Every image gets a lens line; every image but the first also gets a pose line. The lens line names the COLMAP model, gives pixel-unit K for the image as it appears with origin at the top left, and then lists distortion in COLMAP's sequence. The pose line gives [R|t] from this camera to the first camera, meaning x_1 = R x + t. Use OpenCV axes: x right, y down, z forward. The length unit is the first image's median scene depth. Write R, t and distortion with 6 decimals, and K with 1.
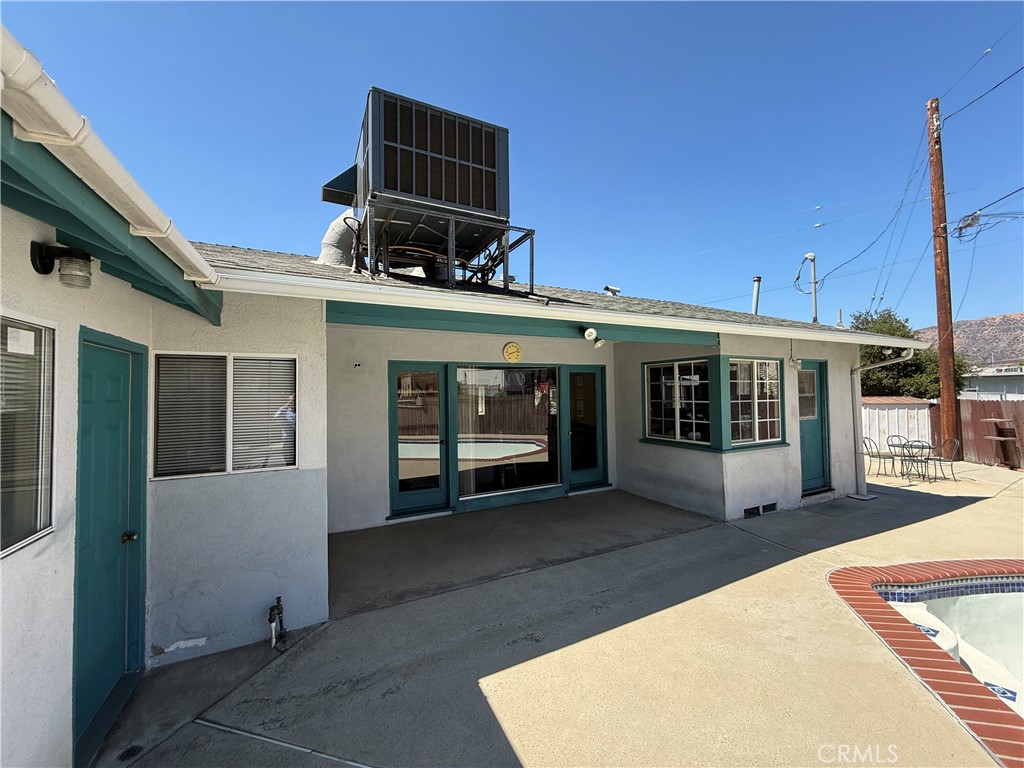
lens RADIAL K [[407.5, 0, 510.4], [0, 407.5, 383.2], [0, 0, 1]] dist [-0.000599, 0.000180]
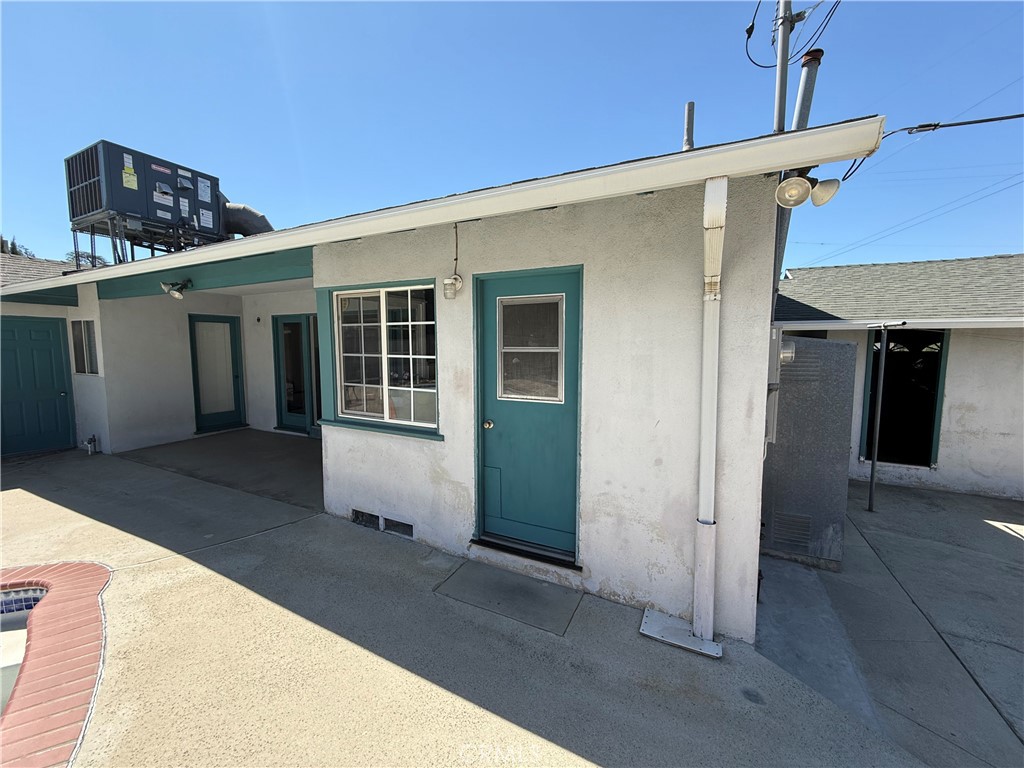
lens RADIAL K [[407.5, 0, 510.4], [0, 407.5, 383.2], [0, 0, 1]] dist [-0.000599, 0.000180]
pose [[0.585291, 0.092048, -0.805581, 1.337388], [0.007592, 0.992870, 0.118964, 0.013641], [0.810788, -0.075745, 0.580419, 0.867743]]
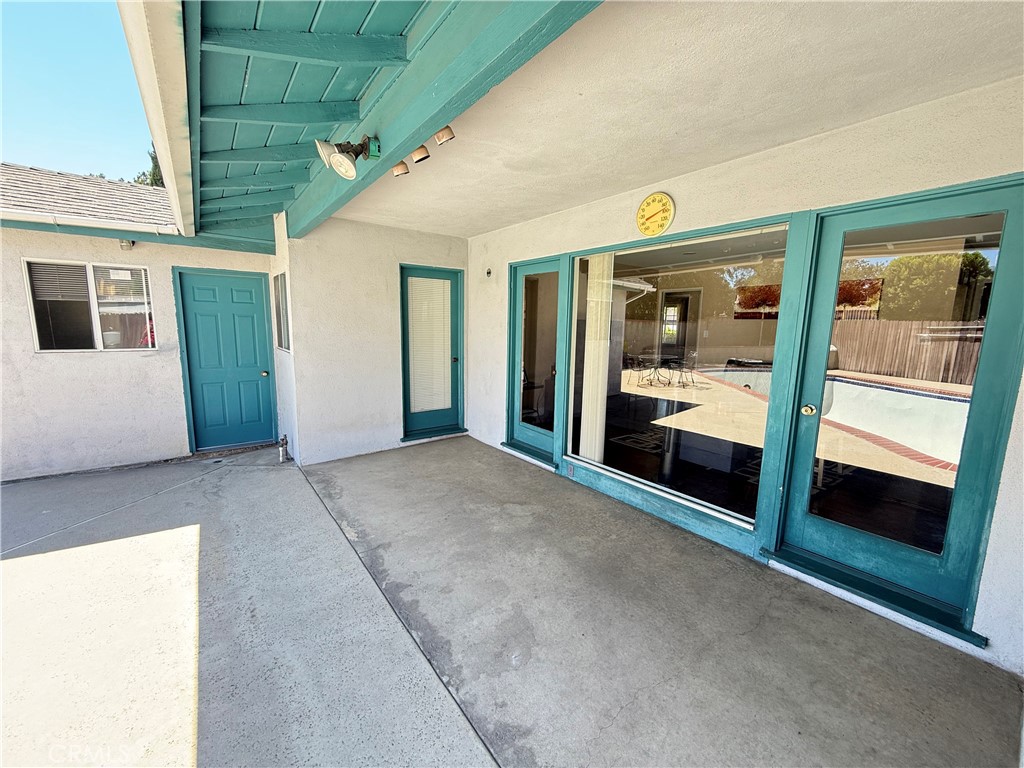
lens RADIAL K [[407.5, 0, 510.4], [0, 407.5, 383.2], [0, 0, 1]] dist [-0.000599, 0.000180]
pose [[0.171282, 0.162209, -0.971777, 0.573214], [0.004095, 0.986228, 0.165343, 0.049435], [0.985213, -0.032300, 0.168259, 0.884284]]
